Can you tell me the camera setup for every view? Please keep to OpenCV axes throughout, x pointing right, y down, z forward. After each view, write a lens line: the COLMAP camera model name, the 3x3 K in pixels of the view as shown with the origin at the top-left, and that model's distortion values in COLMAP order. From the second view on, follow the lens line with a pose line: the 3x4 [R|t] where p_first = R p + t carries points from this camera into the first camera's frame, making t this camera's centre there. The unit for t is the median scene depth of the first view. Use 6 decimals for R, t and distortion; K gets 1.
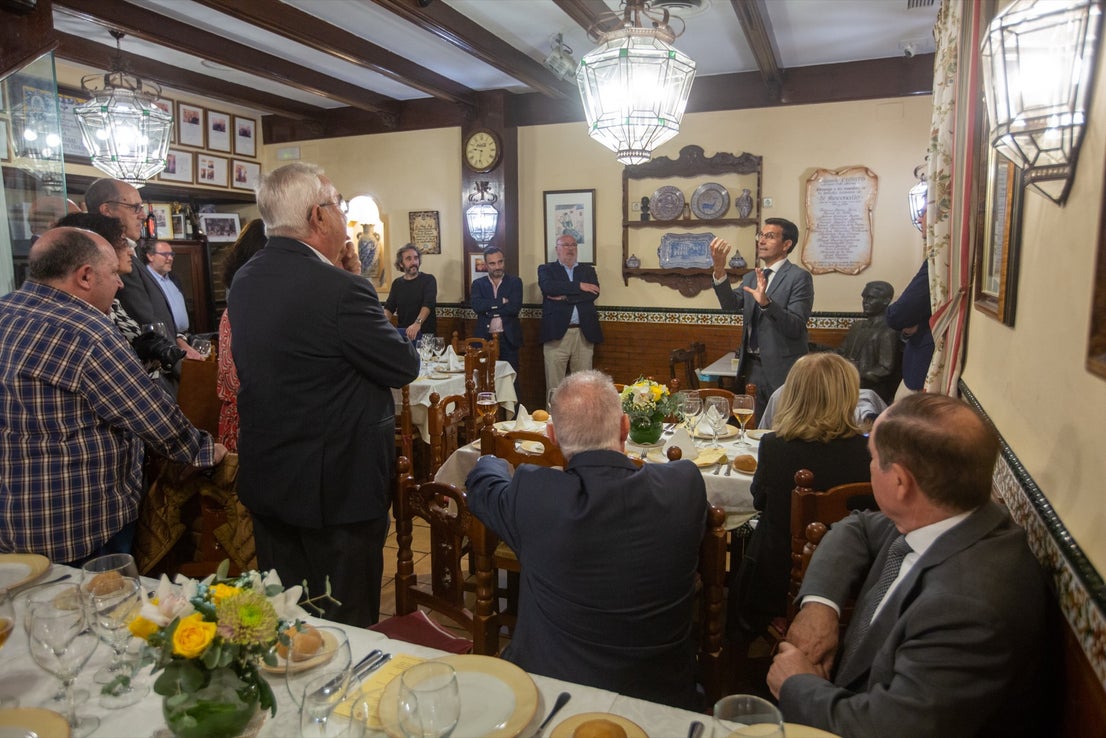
lens RADIAL K [[772.3, 0, 553.2], [0, 772.3, 367.4], [0, 0, 1]] dist [-0.005354, -0.000122]
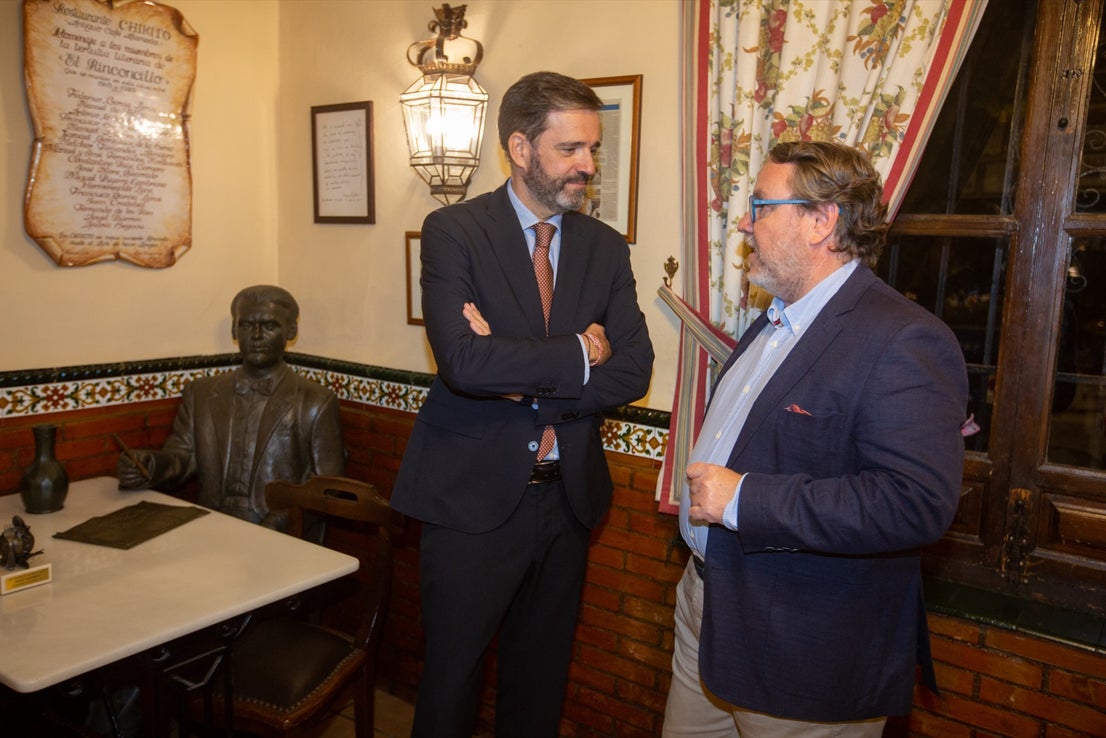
lens RADIAL K [[831.0, 0, 544.9], [0, 831.0, 367.2], [0, 0, 1]] dist [-0.008598, 0.023209]
pose [[0.211454, -0.104578, 0.971777, -0.005461], [0.133850, 0.987990, 0.077198, -0.072601], [-0.968179, 0.113749, 0.222912, 0.688848]]
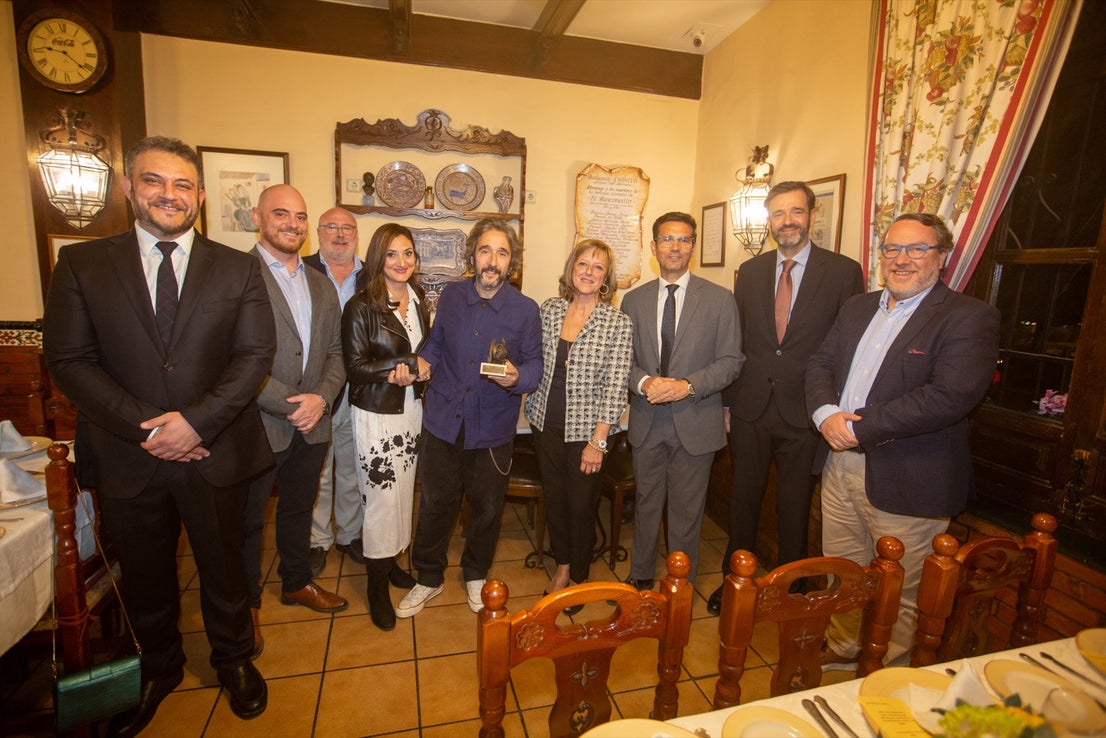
lens RADIAL K [[499.1, 0, 541.3], [0, 499.1, 367.0], [0, 0, 1]] dist [-0.039722, 0.010956]
pose [[0.811117, -0.049183, 0.582813, -0.029308], [0.046583, 0.998725, 0.019450, -0.043654], [-0.583026, 0.011373, 0.812374, 0.570147]]
